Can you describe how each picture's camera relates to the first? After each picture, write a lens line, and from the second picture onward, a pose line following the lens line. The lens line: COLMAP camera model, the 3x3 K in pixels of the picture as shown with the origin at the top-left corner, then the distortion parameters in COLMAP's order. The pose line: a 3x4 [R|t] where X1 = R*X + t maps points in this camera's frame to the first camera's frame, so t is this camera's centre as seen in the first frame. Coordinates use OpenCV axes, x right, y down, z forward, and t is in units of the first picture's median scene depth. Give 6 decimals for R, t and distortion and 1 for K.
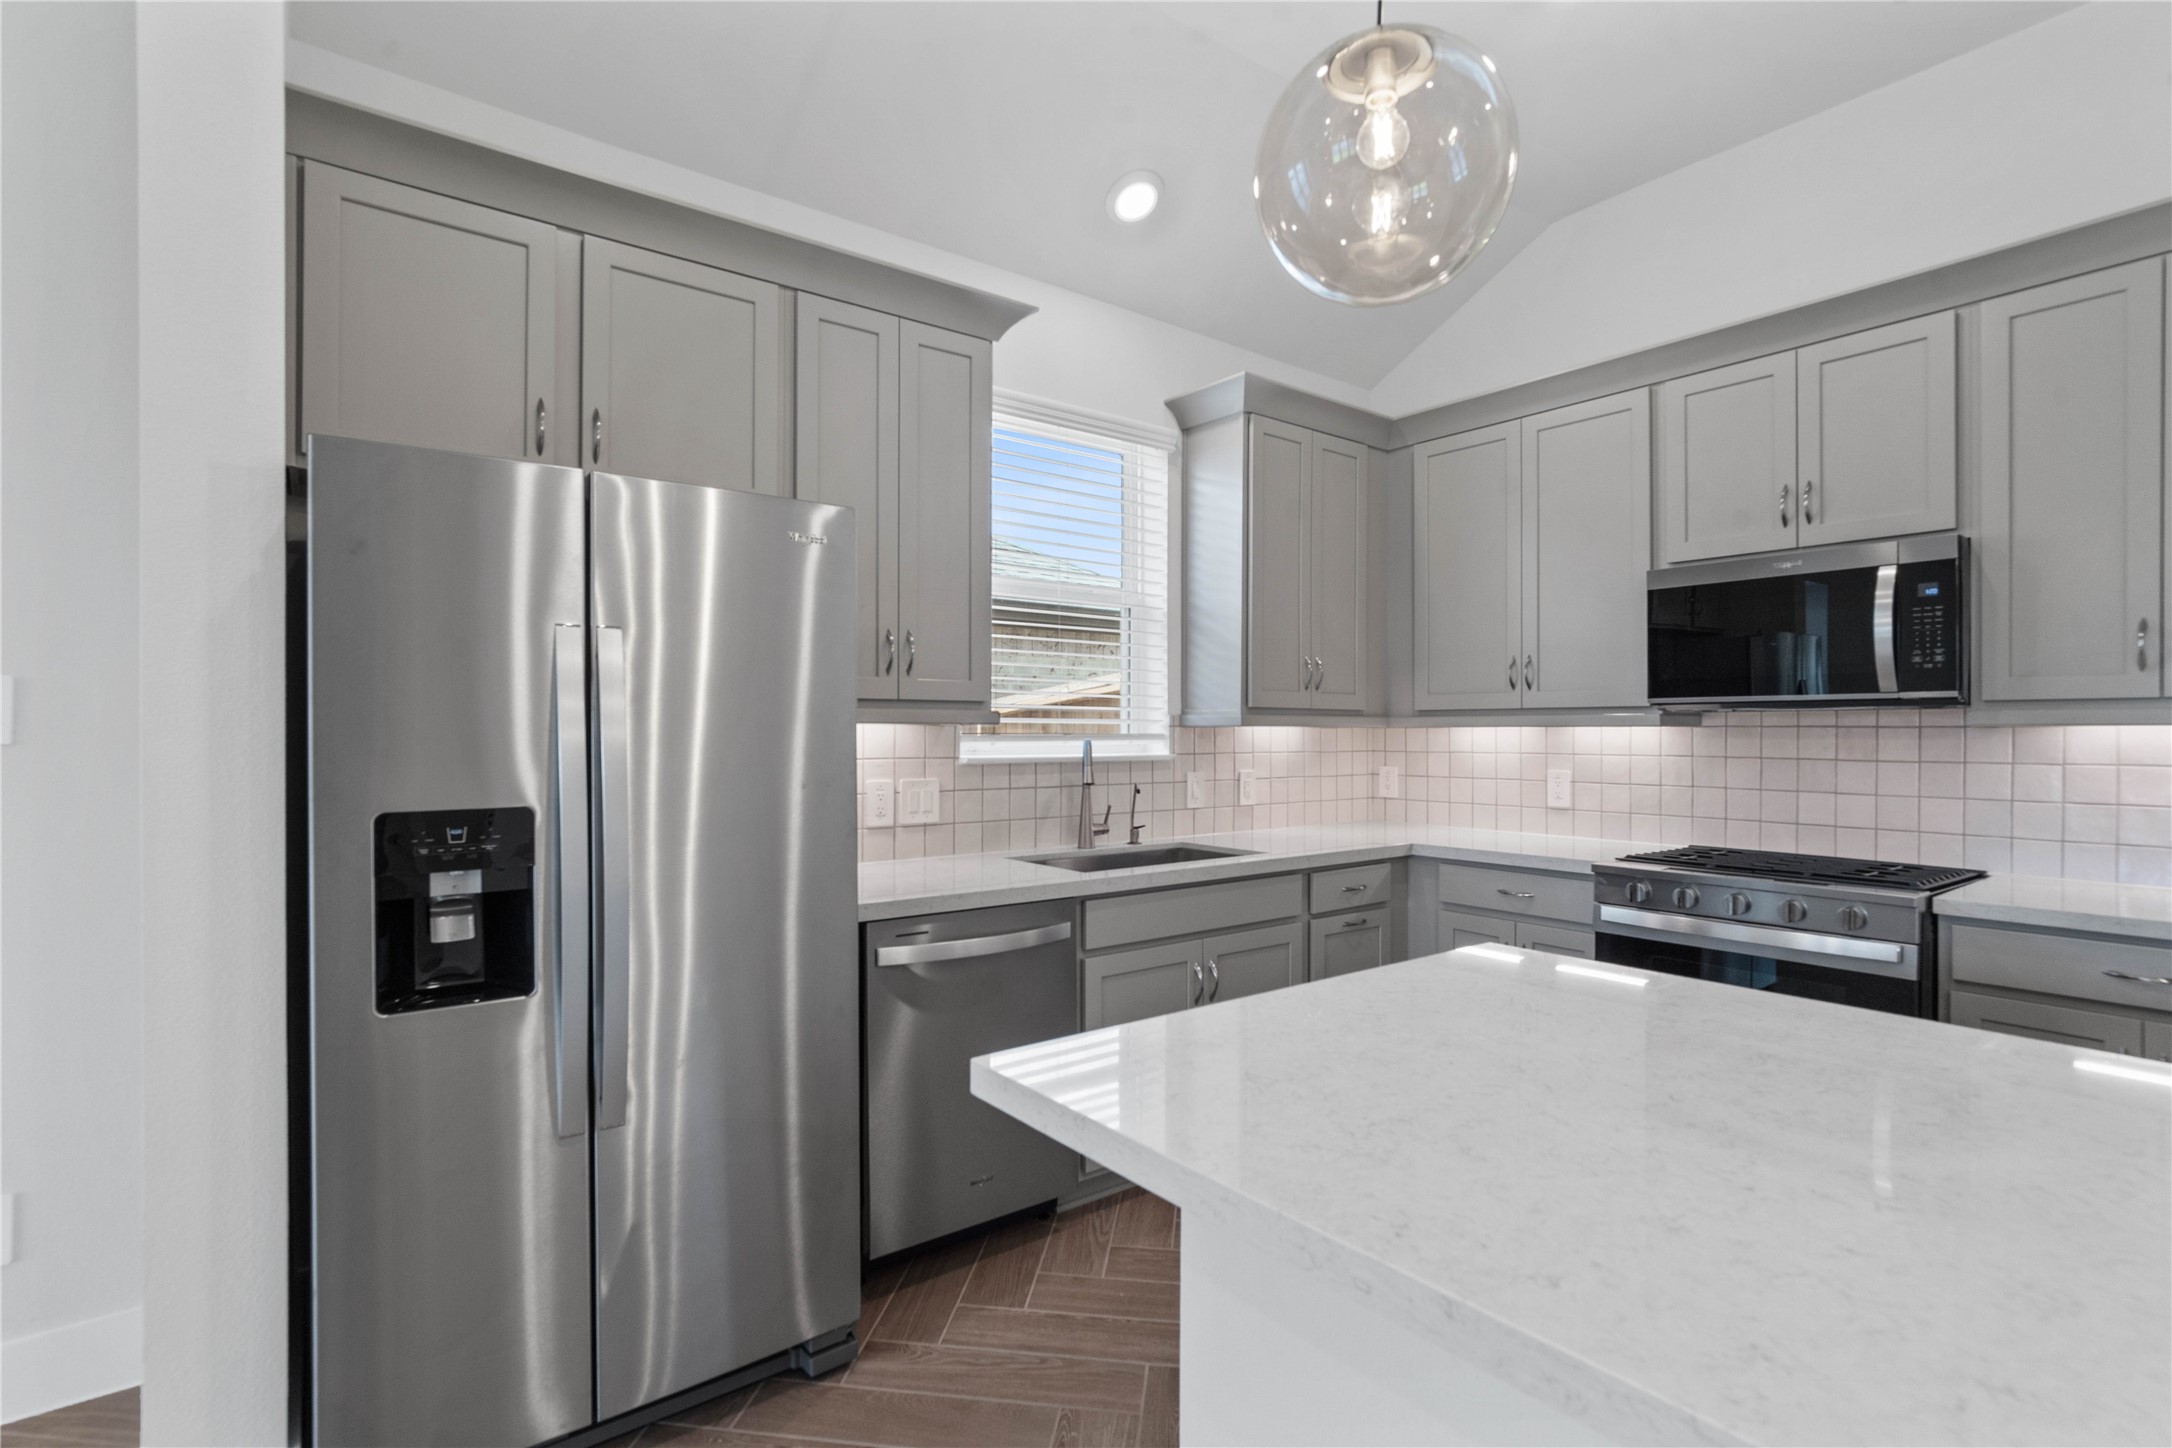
lens RADIAL K [[1030.8, 0, 1089.7], [0, 1030.8, 737.7], [0, 0, 1]] dist [-0.005886, 0.000296]
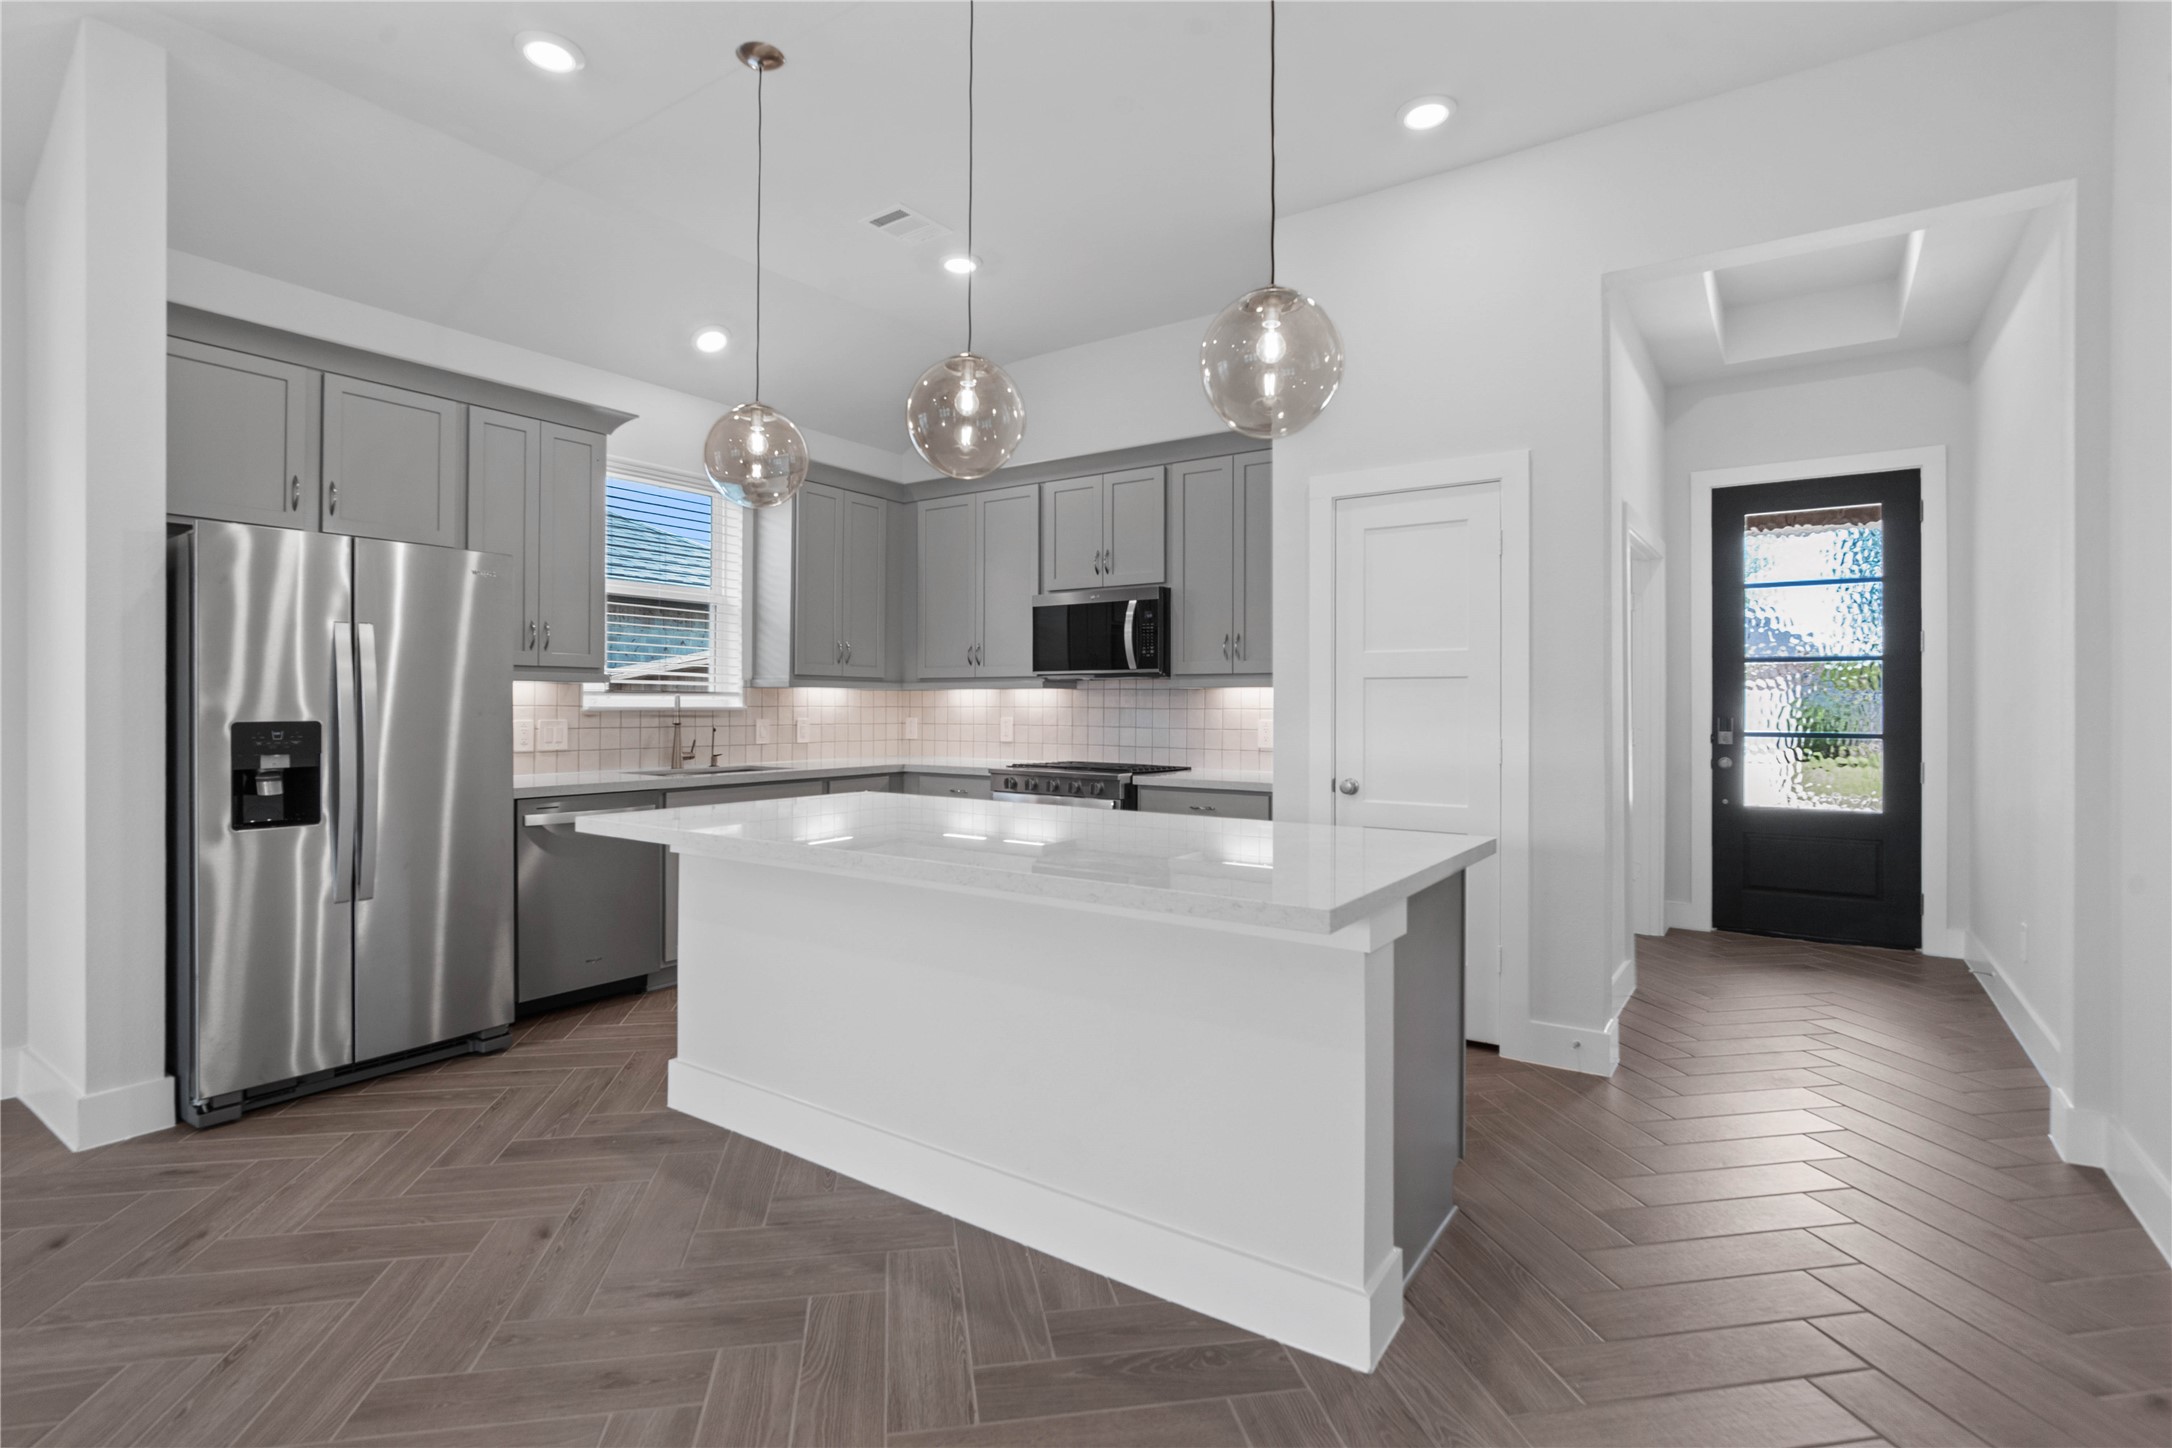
lens RADIAL K [[1035.2, 0, 1075.6], [0, 1035.2, 702.8], [0, 0, 1]] dist [-0.009465, 0.000233]
pose [[0.954288, 0.003579, 0.298868, 0.105470], [-0.001274, 0.999968, -0.007907, 0.025535], [-0.298887, 0.007165, 0.954262, -0.626655]]
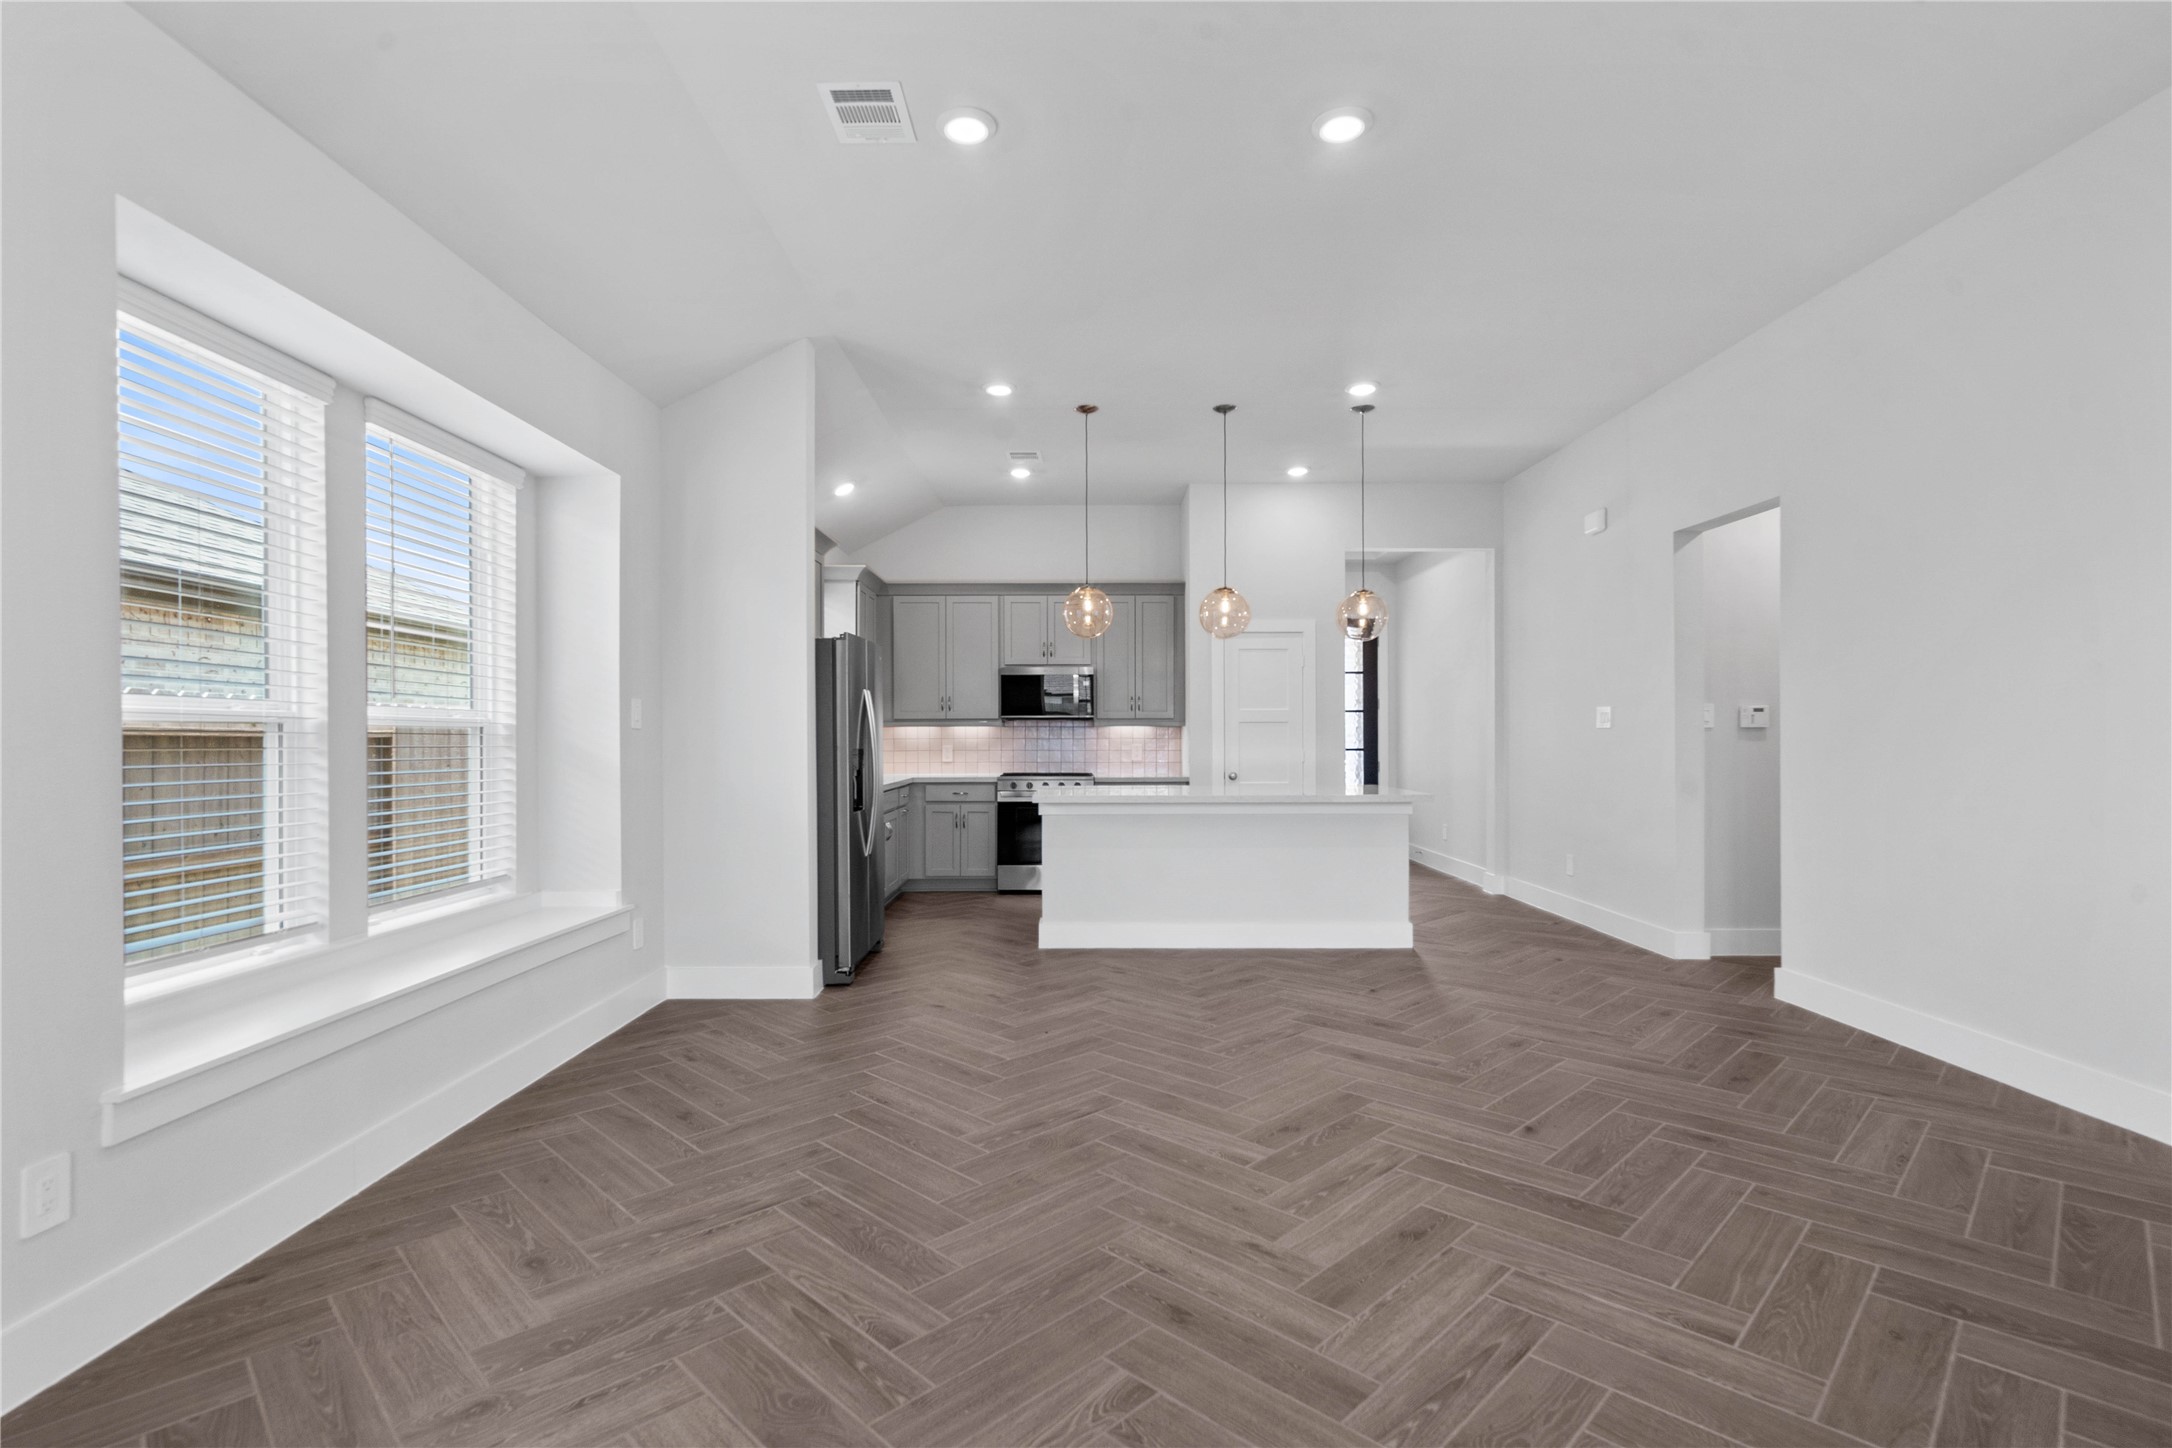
lens RADIAL K [[1030.8, 0, 1089.7], [0, 1030.8, 737.7], [0, 0, 1]] dist [-0.005886, 0.000296]
pose [[0.607596, -0.000863, 0.794246, -1.431463], [0.007660, 0.999959, -0.004773, 0.032912], [-0.794209, 0.008984, 0.607578, -0.798150]]
